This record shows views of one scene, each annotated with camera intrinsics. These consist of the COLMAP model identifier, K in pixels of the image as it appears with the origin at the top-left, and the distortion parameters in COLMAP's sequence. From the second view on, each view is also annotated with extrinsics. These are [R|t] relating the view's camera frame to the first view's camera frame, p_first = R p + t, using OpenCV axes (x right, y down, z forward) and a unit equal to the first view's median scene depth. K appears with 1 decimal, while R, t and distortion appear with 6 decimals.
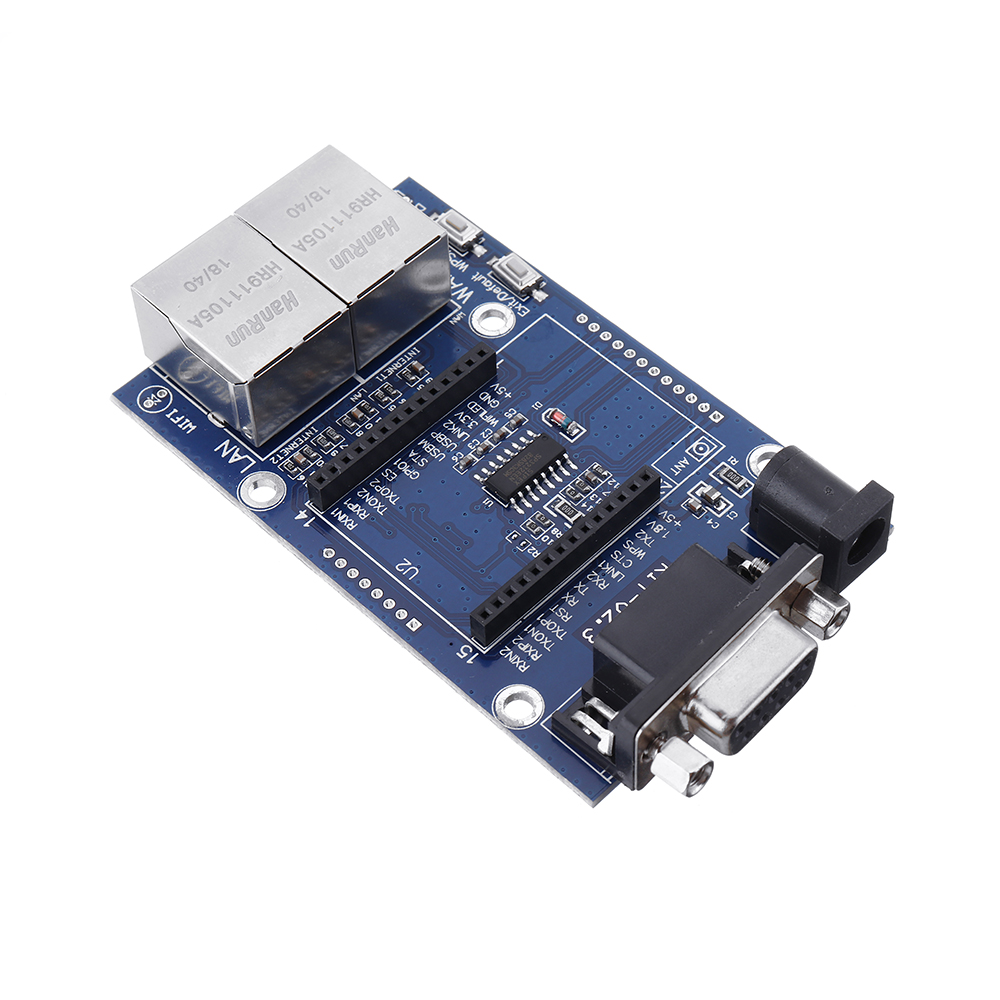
lens RADIAL K [[2461.7, 0, 529.3], [0, 2461.7, 499.6], [0, 0, 1]] dist [0.107272, 0.194835]
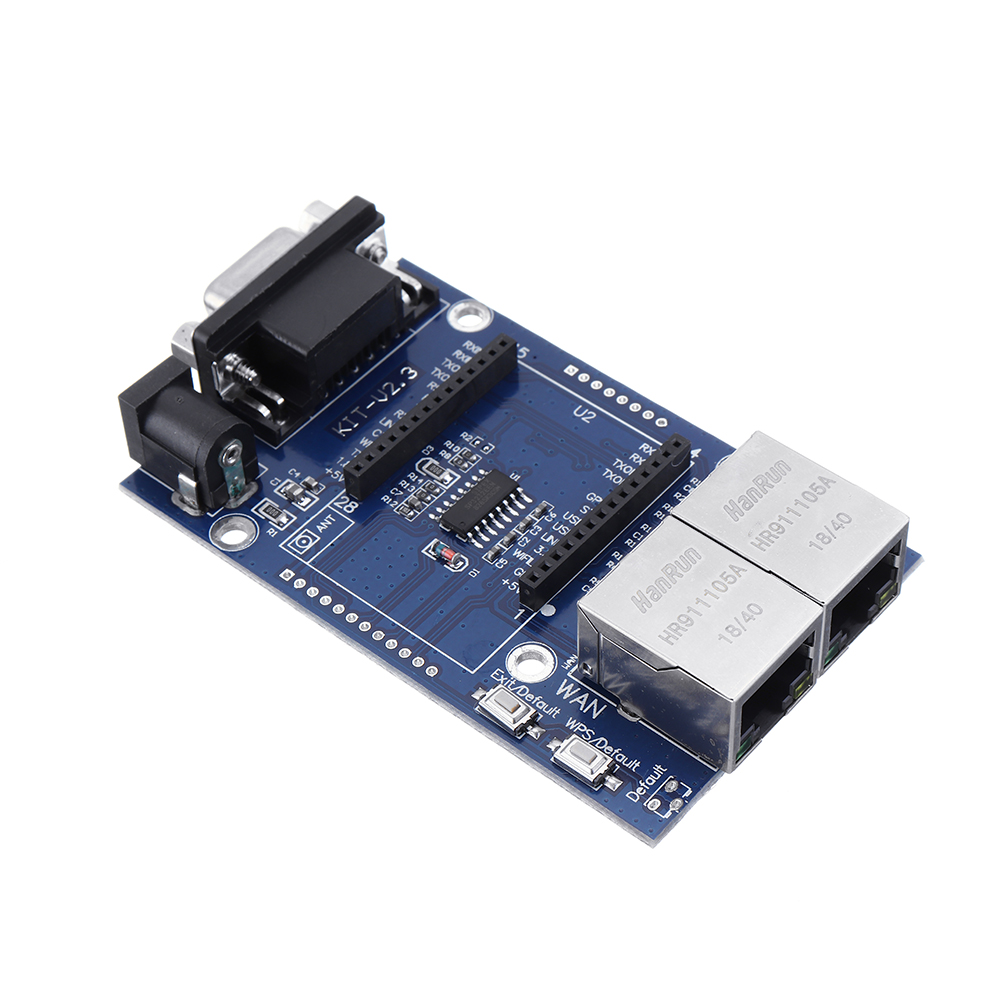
lens RADIAL K [[2461.7, 0, 529.3], [0, 2461.7, 499.6], [0, 0, 1]] dist [0.107272, 0.194835]
pose [[-0.996286, 0.082840, -0.023471, 0.001987], [-0.041149, -0.218653, 0.974935, -0.980634], [0.075631, 0.972280, 0.221250, 0.775824]]
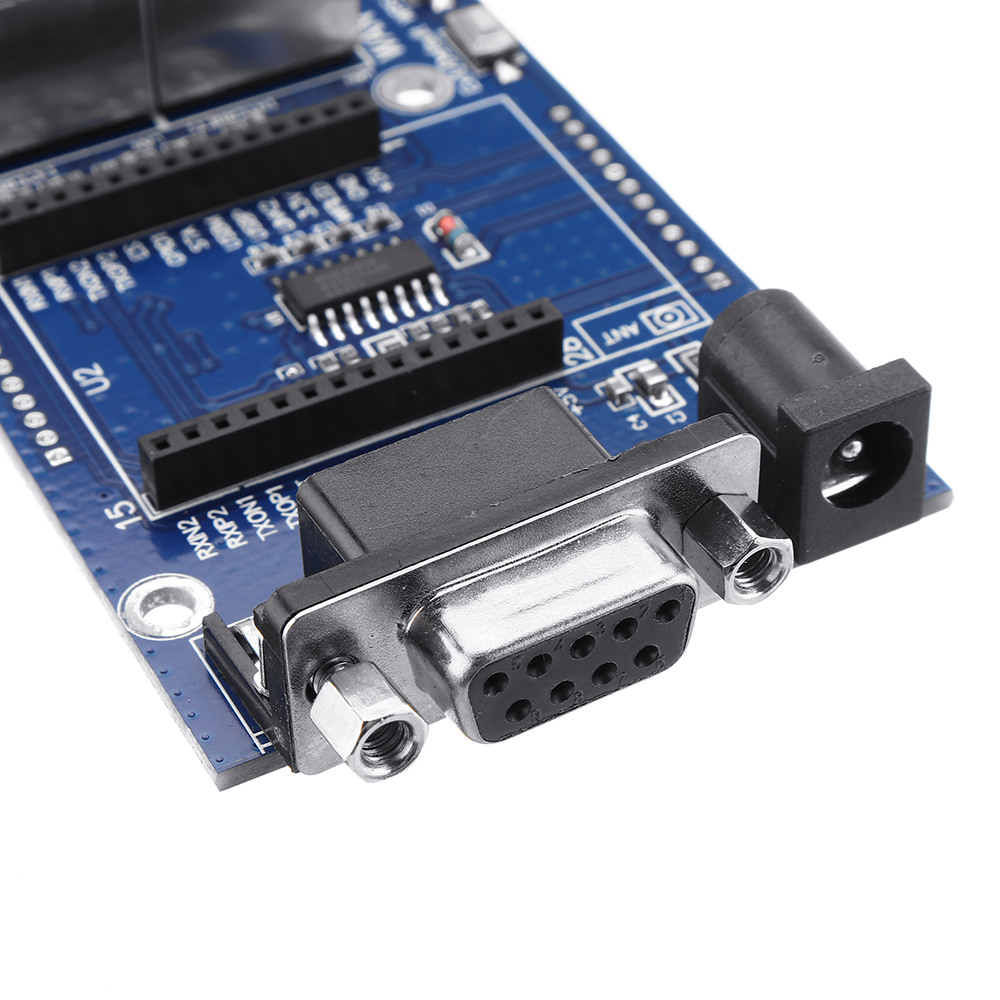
lens RADIAL K [[3183.4, 0, 566.1], [0, 3183.4, 500.4], [0, 0, 1]] dist [0.054898, 1.033226]
pose [[0.956309, 0.201648, -0.211689, 0.210710], [-0.240240, 0.954638, -0.175931, 0.153643], [0.166610, 0.219101, 0.961372, 0.305688]]
